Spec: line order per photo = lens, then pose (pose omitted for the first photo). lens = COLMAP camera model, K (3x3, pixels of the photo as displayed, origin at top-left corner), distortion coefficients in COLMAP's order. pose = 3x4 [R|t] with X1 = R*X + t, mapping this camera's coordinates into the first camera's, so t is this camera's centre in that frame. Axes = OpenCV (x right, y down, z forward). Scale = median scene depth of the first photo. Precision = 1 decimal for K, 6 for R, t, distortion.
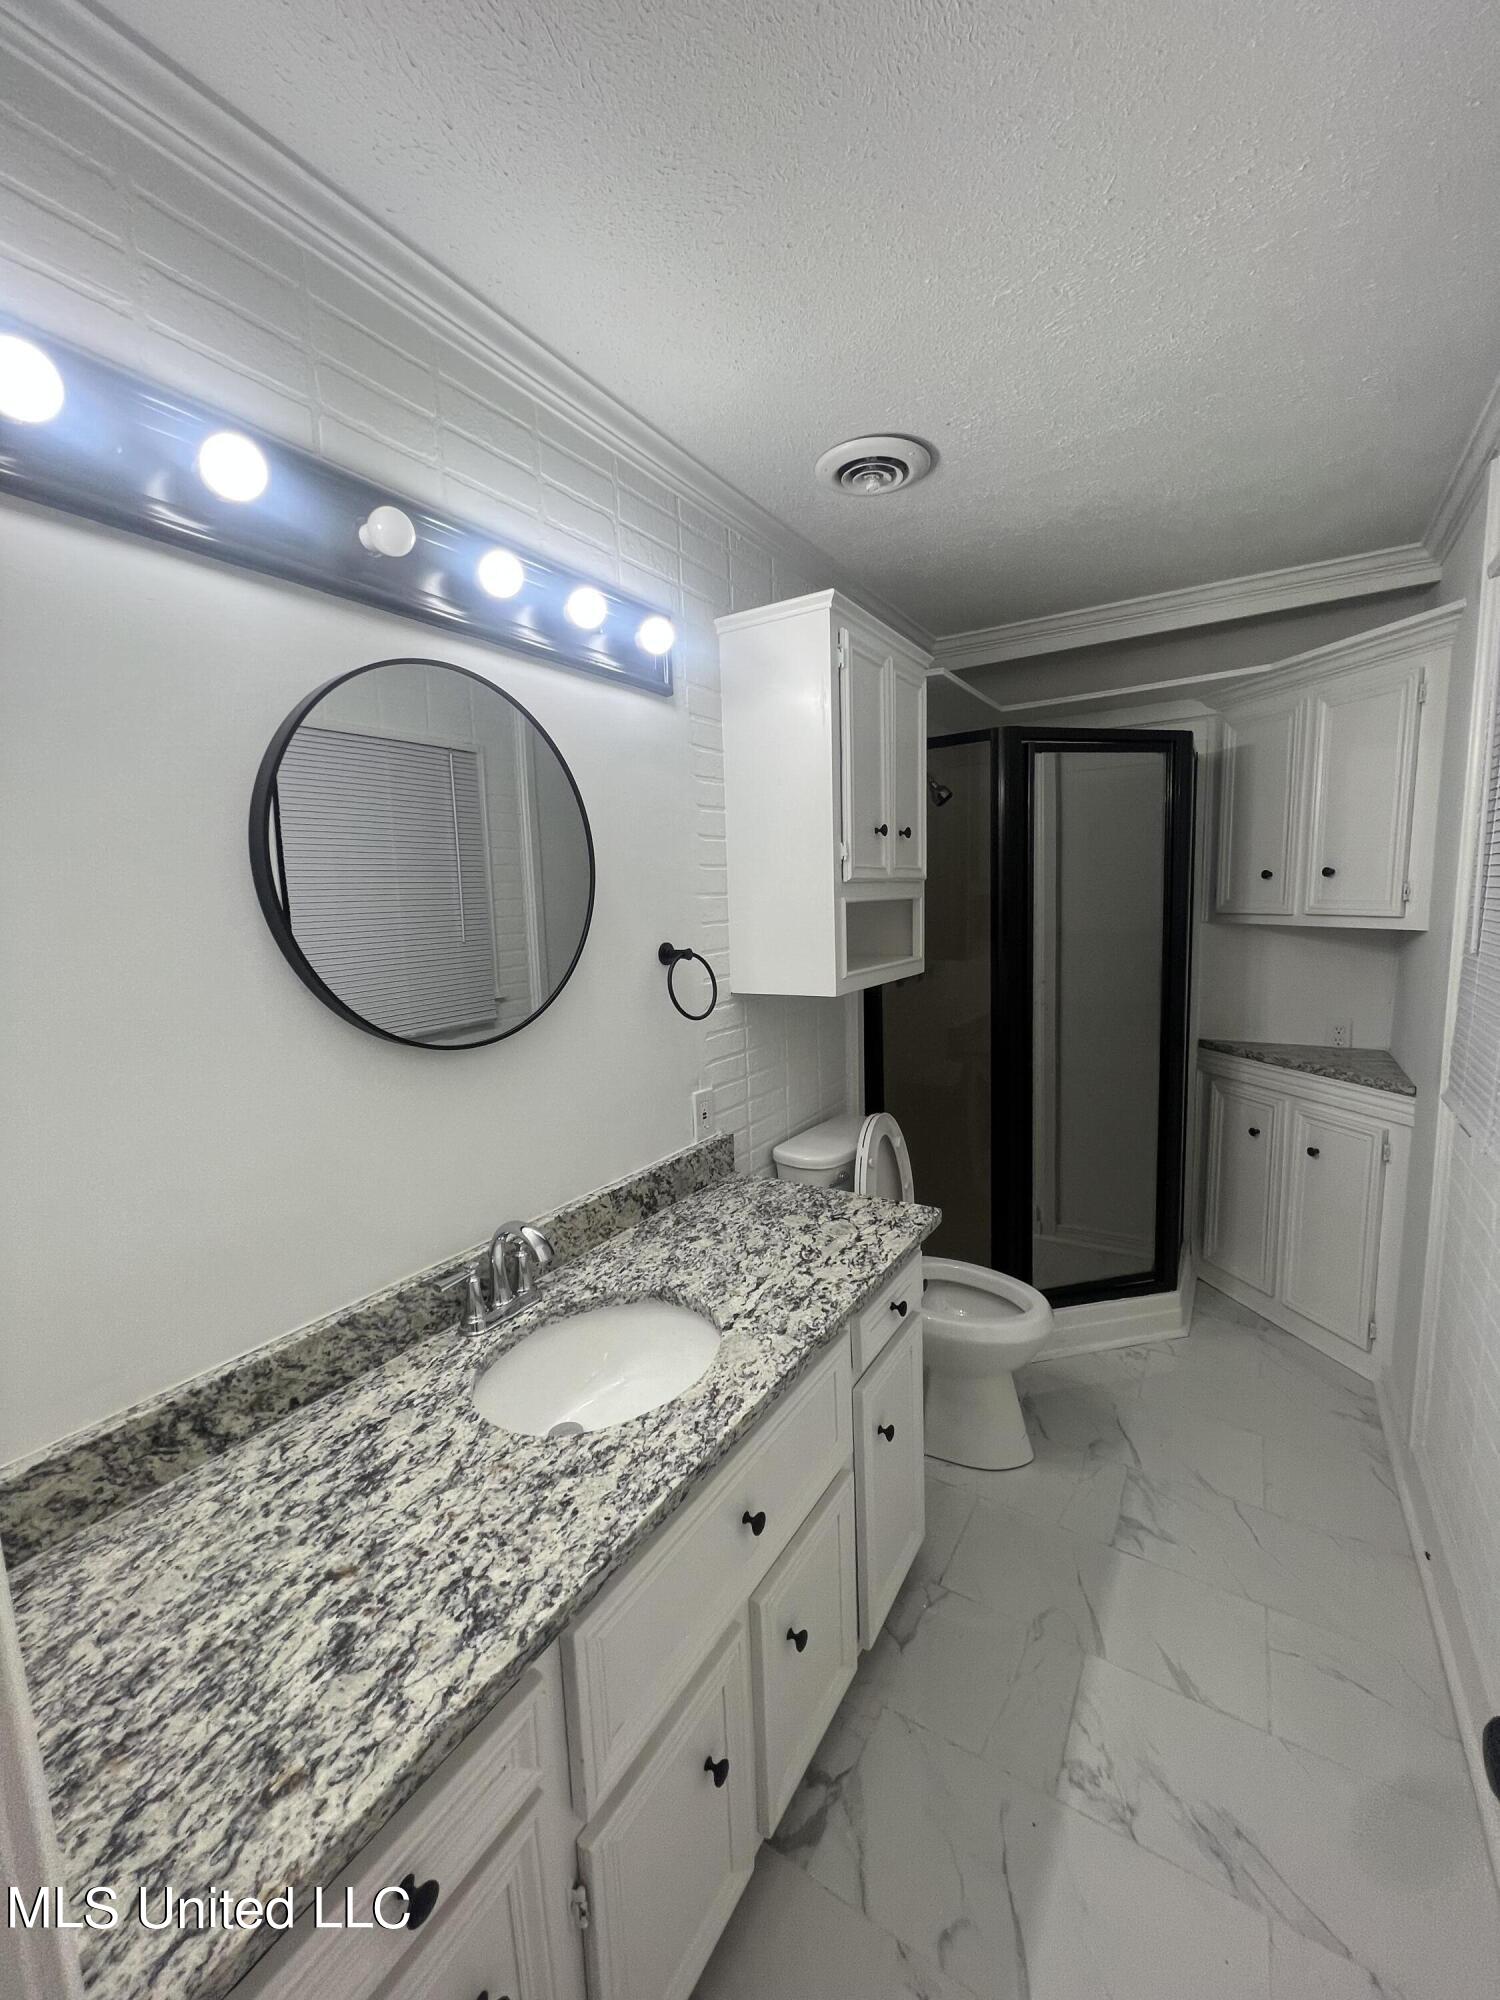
lens RADIAL K [[794.4, 0, 747.7], [0, 794.4, 1002.8], [0, 0, 1]] dist [0.003117, -0.000489]
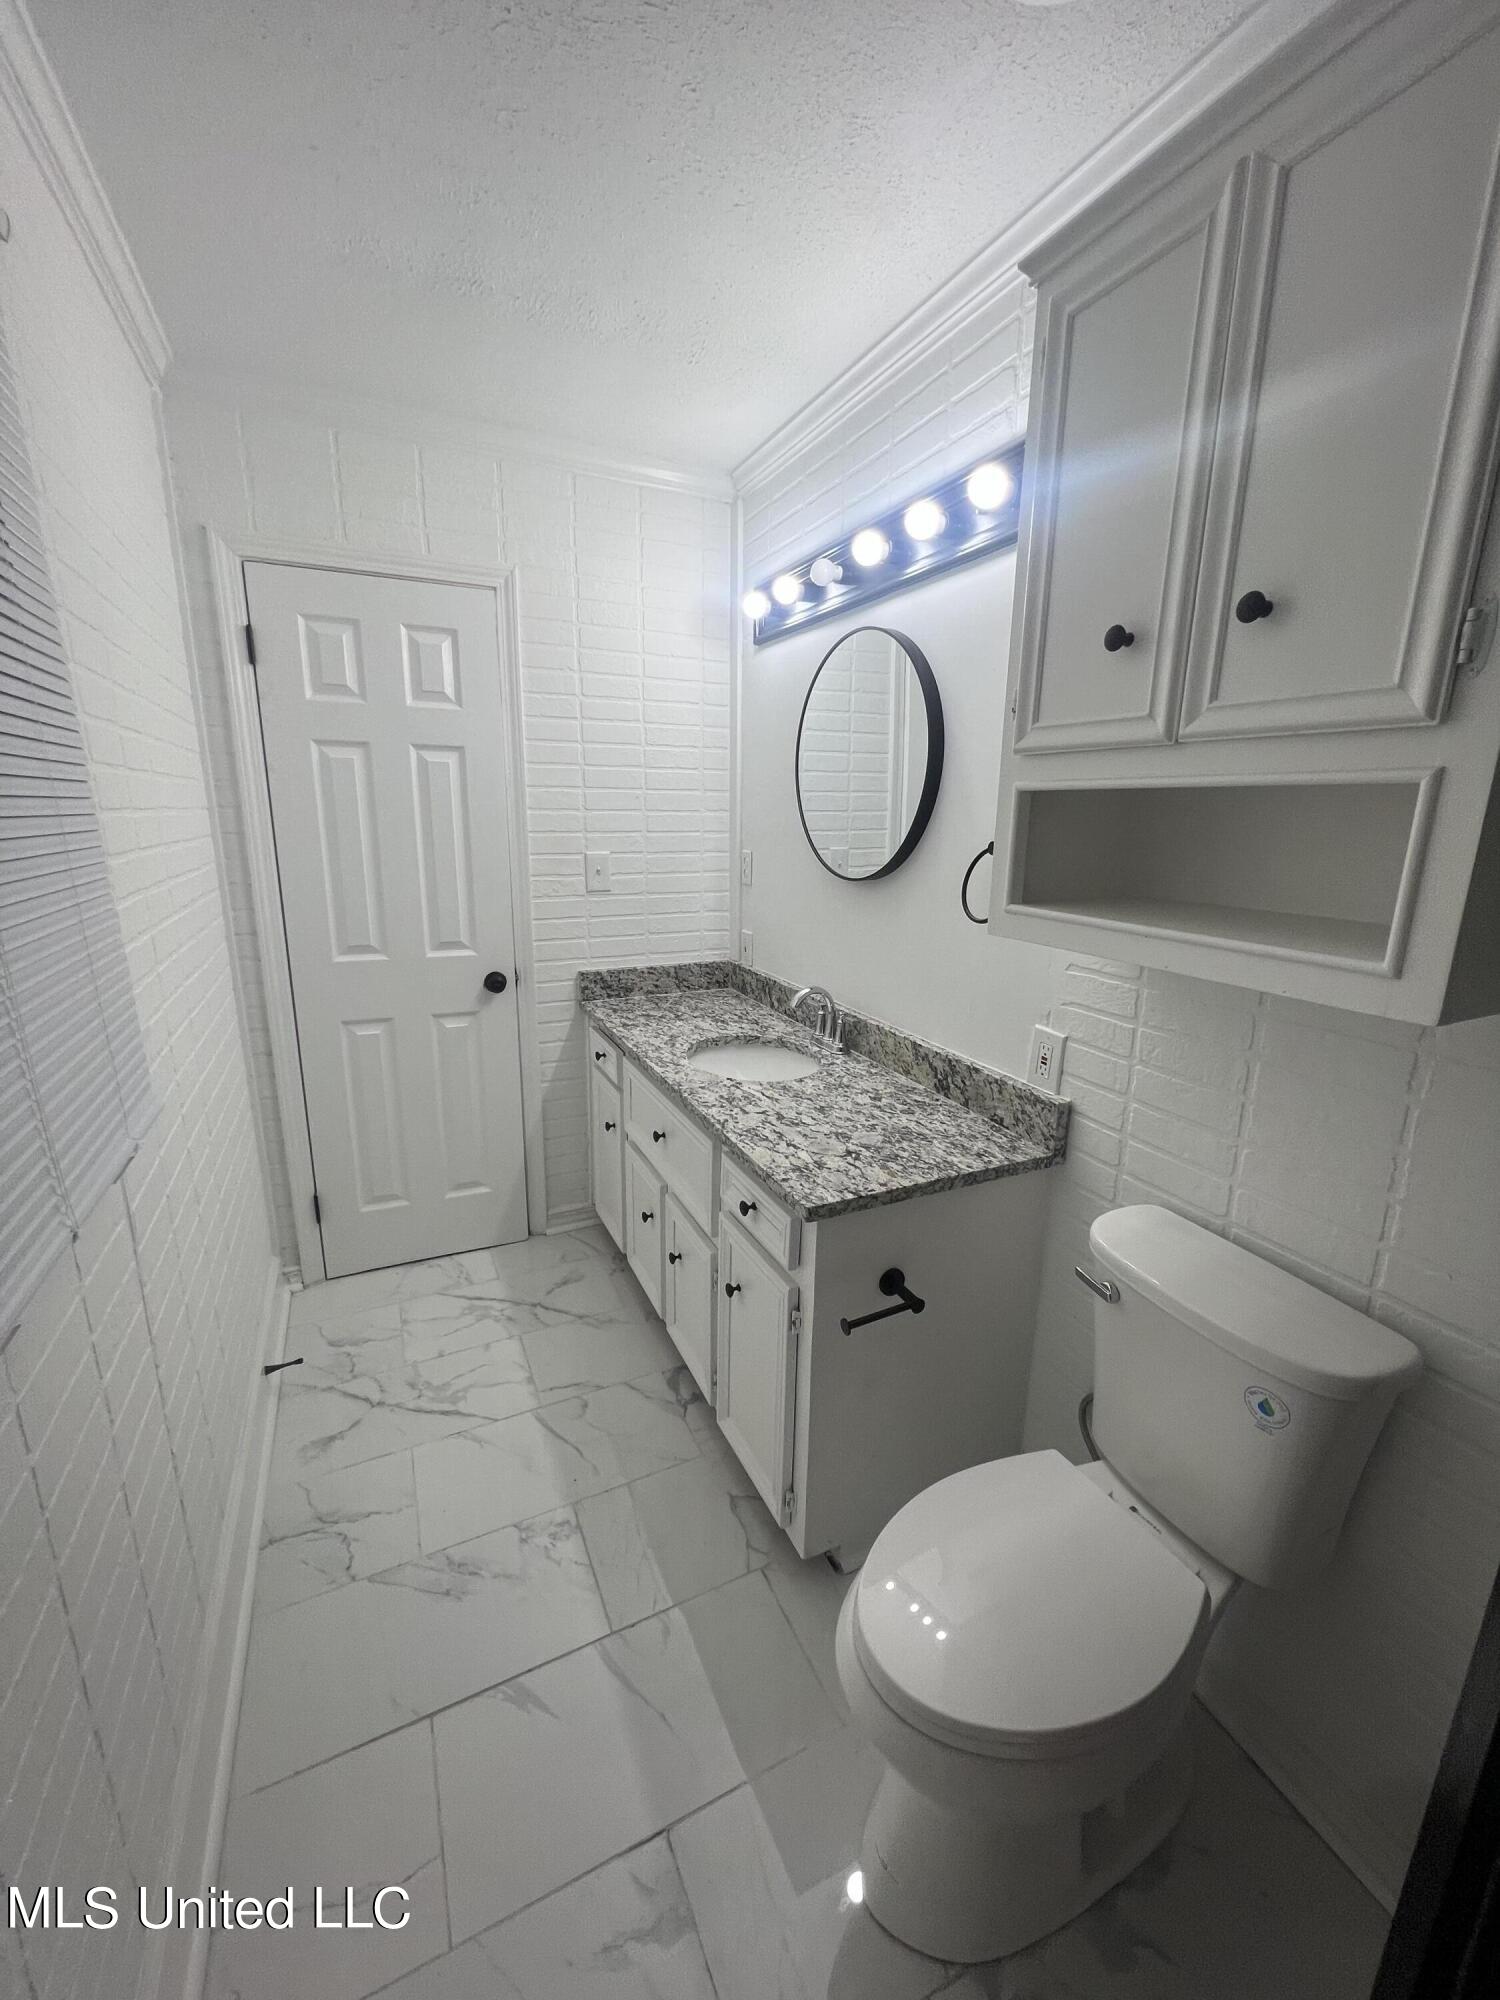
lens RADIAL K [[794.4, 0, 746.6], [0, 794.4, 995.2], [0, 0, 1]] dist [0.003117, -0.000489]
pose [[-0.535216, 0.222689, -0.814833, 0.937137], [-0.103775, 0.939984, 0.325056, -0.188251], [0.838317, 0.258534, -0.479985, 1.399457]]
